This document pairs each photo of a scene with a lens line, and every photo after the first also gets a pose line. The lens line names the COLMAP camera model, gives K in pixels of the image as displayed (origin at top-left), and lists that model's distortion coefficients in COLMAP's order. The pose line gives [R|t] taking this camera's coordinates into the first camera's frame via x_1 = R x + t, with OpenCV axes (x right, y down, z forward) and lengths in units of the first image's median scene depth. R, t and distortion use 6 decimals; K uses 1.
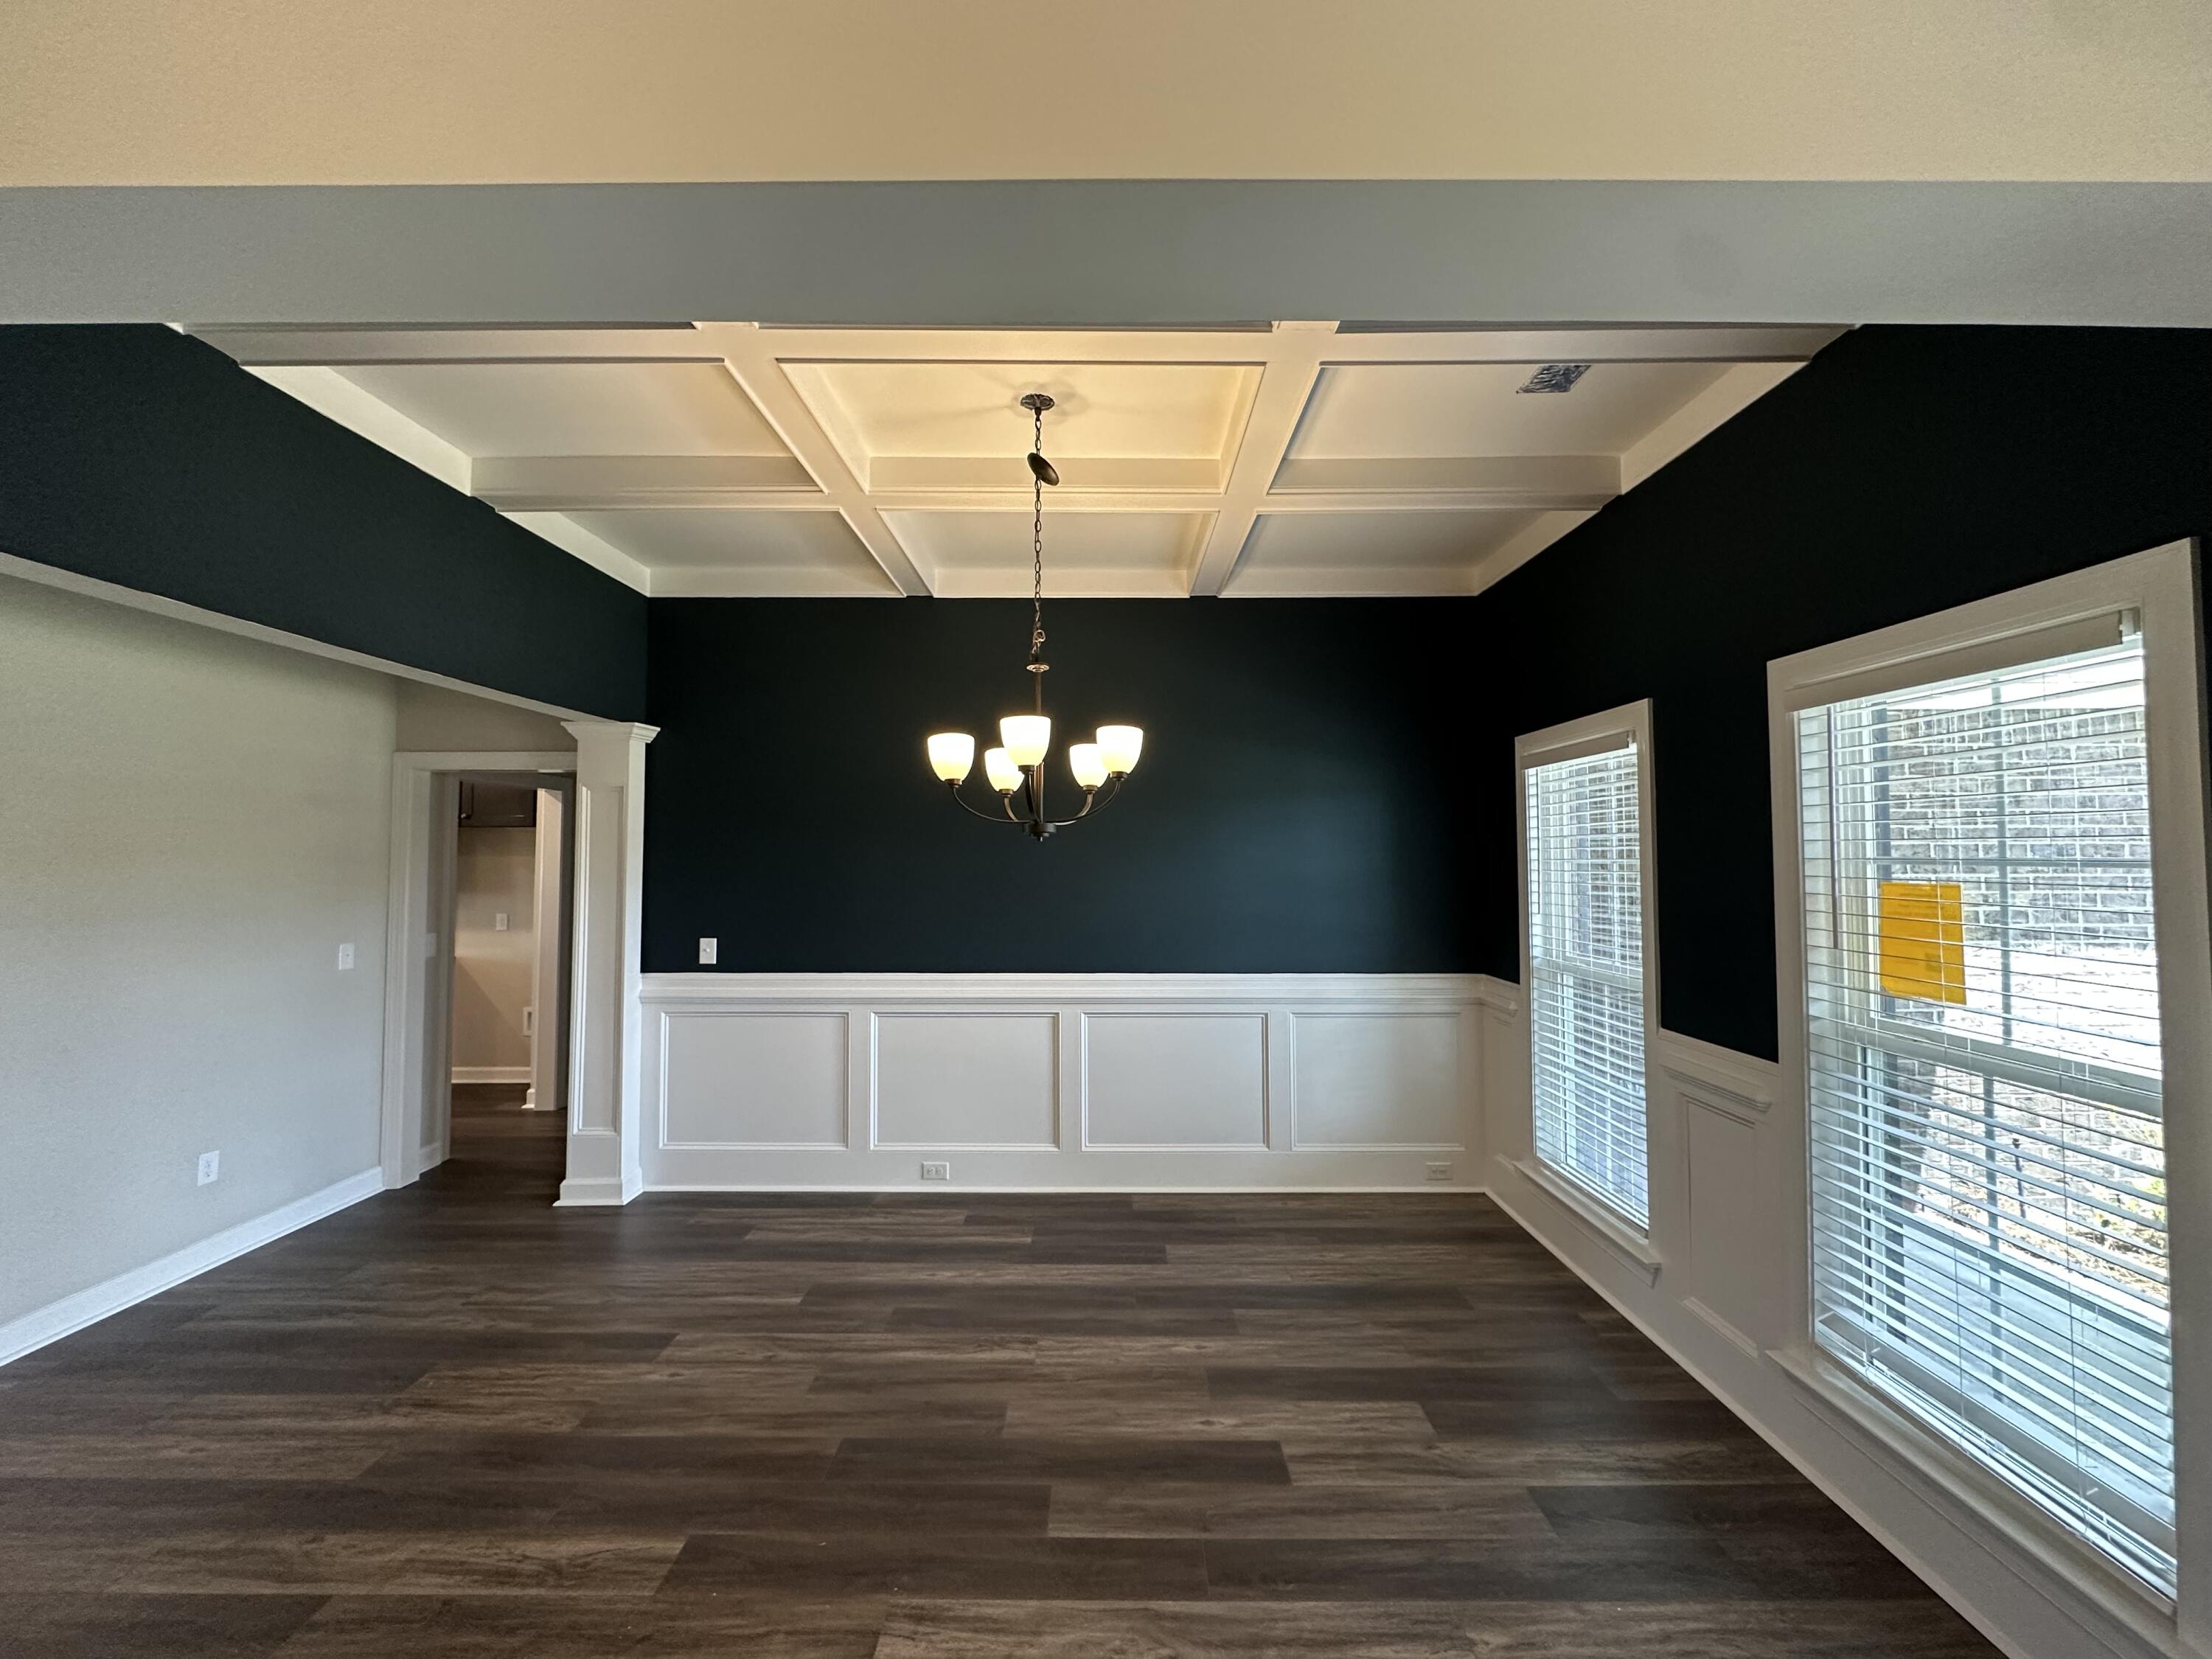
lens RADIAL K [[885.2, 0, 1106.0], [0, 885.2, 829.5], [0, 0, 1]] dist [-0.002265, 0.000125]
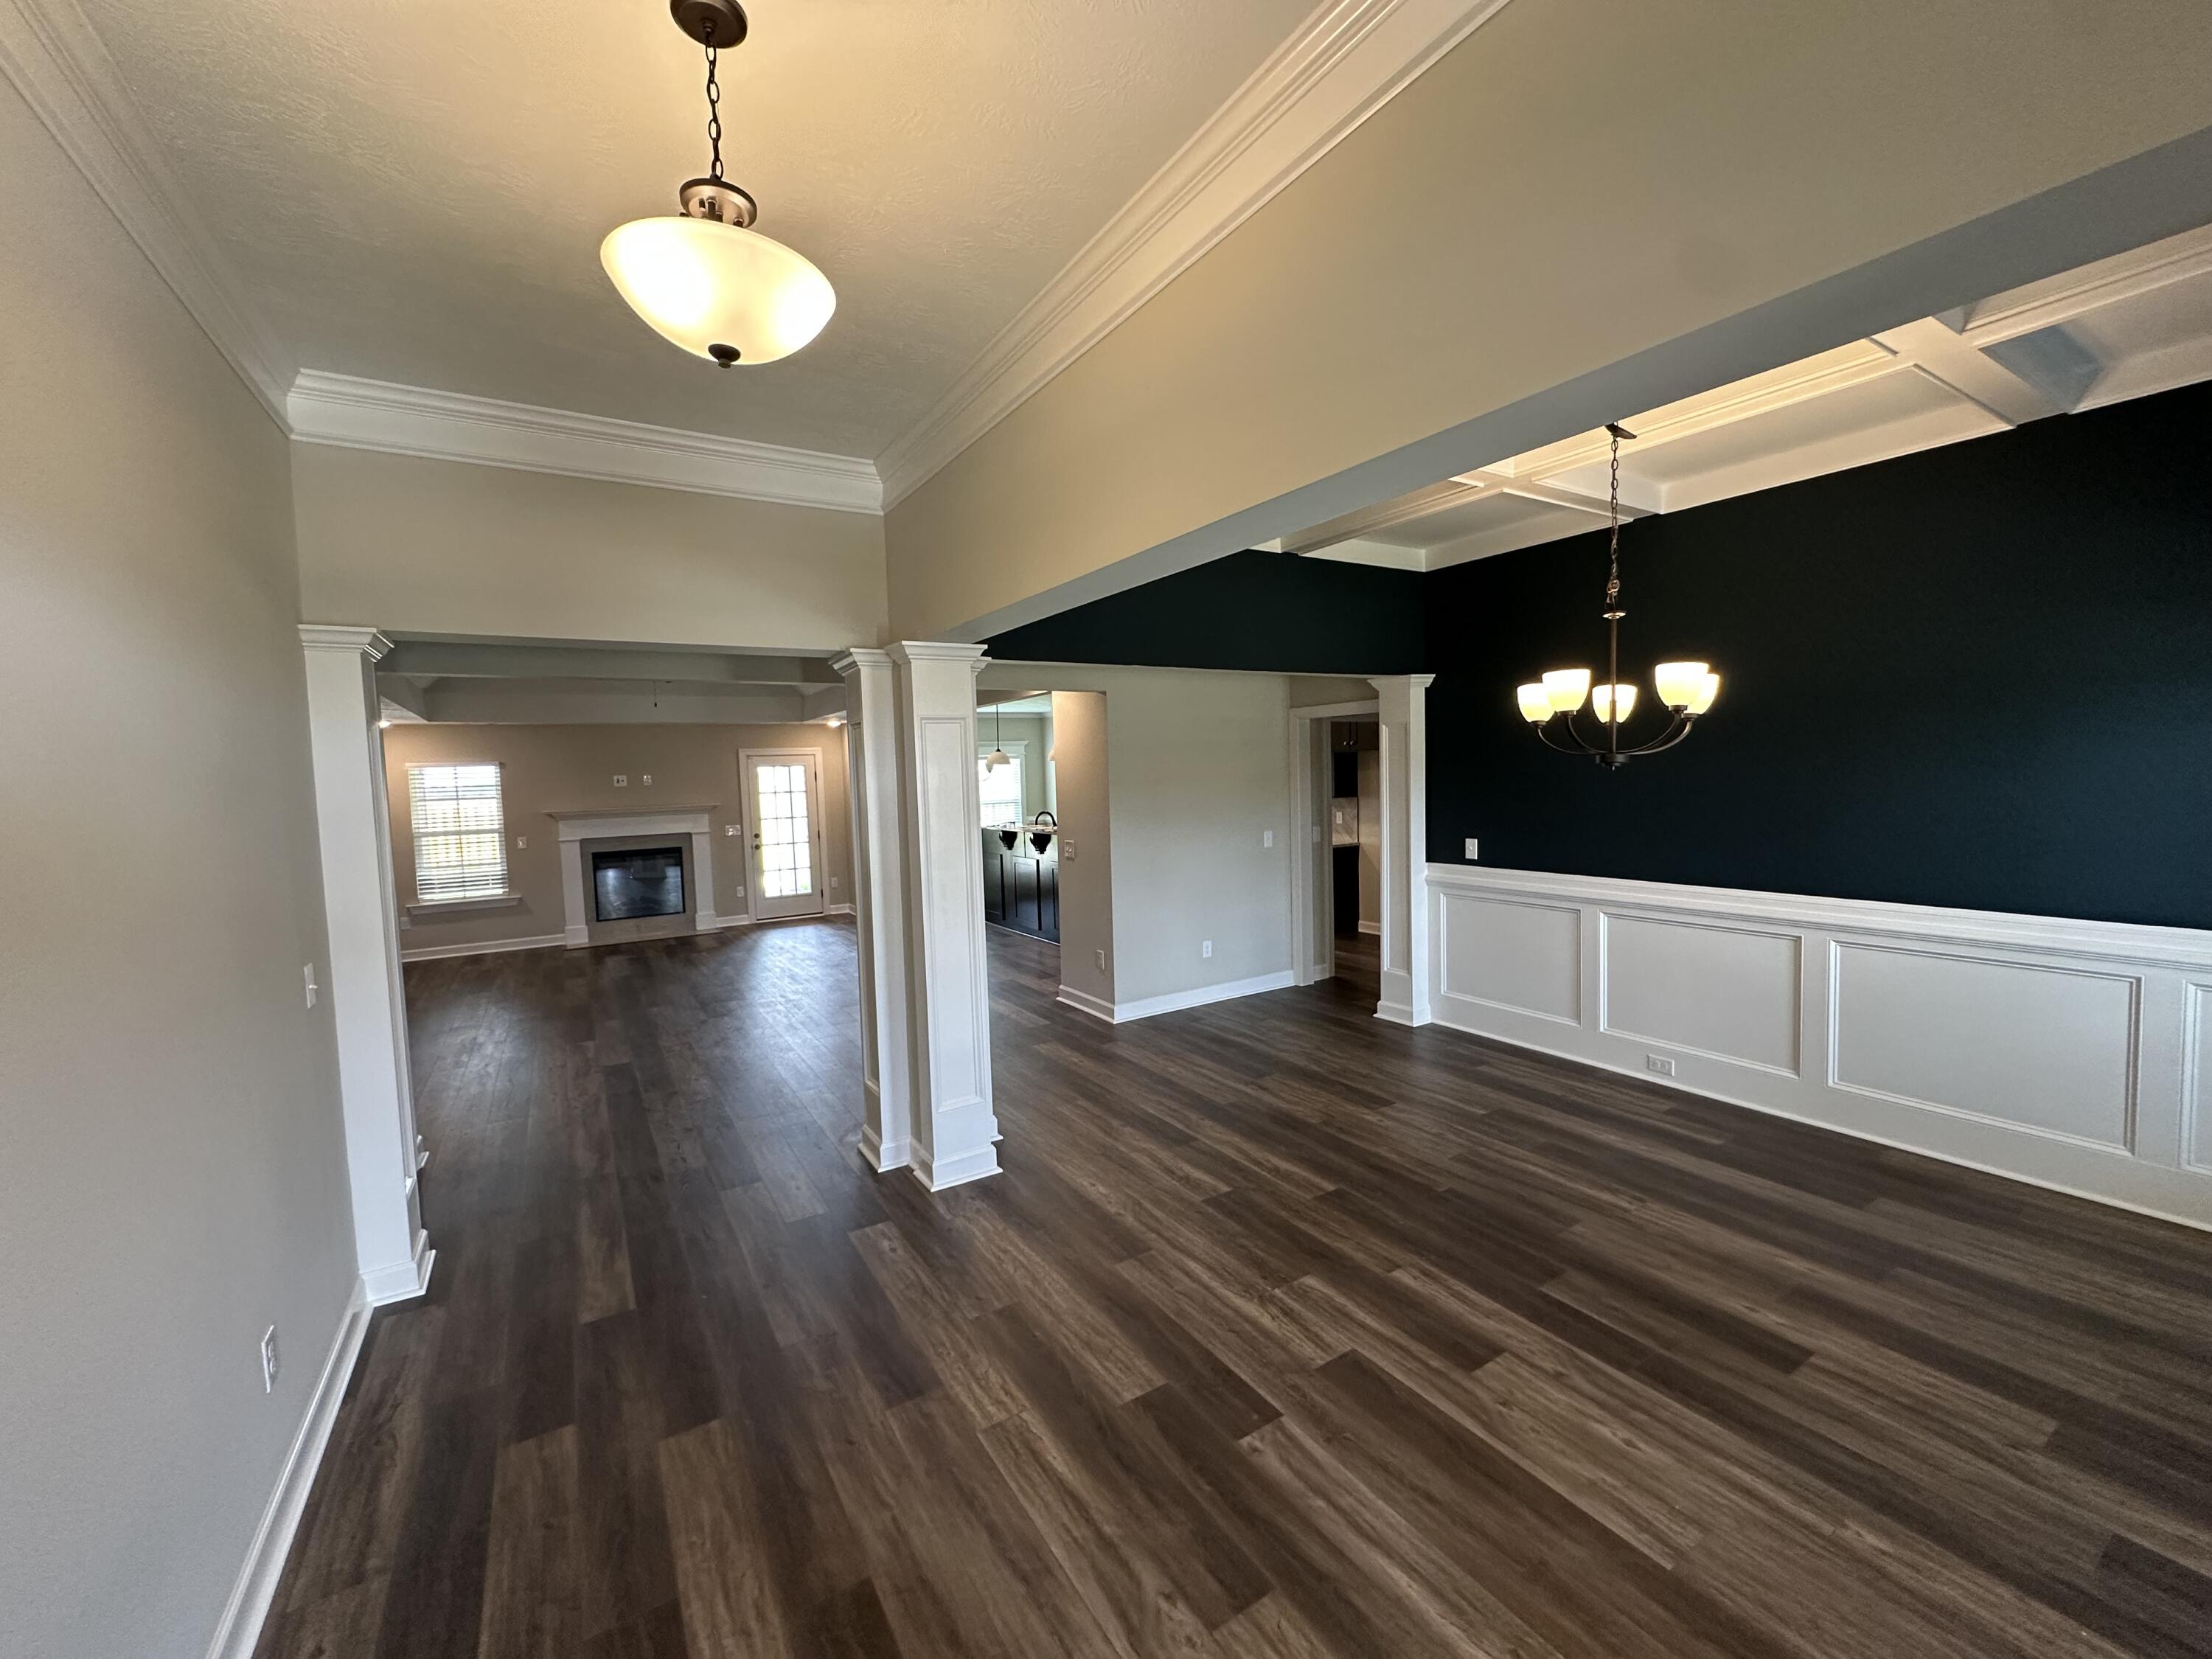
lens RADIAL K [[885.2, 0, 1106.0], [0, 885.2, 829.5], [0, 0, 1]] dist [-0.002265, 0.000125]
pose [[0.530619, 0.041170, -0.846610, 0.466854], [0.058738, 0.994633, 0.085182, -0.038808], [0.845573, -0.094927, 0.525353, -0.140819]]
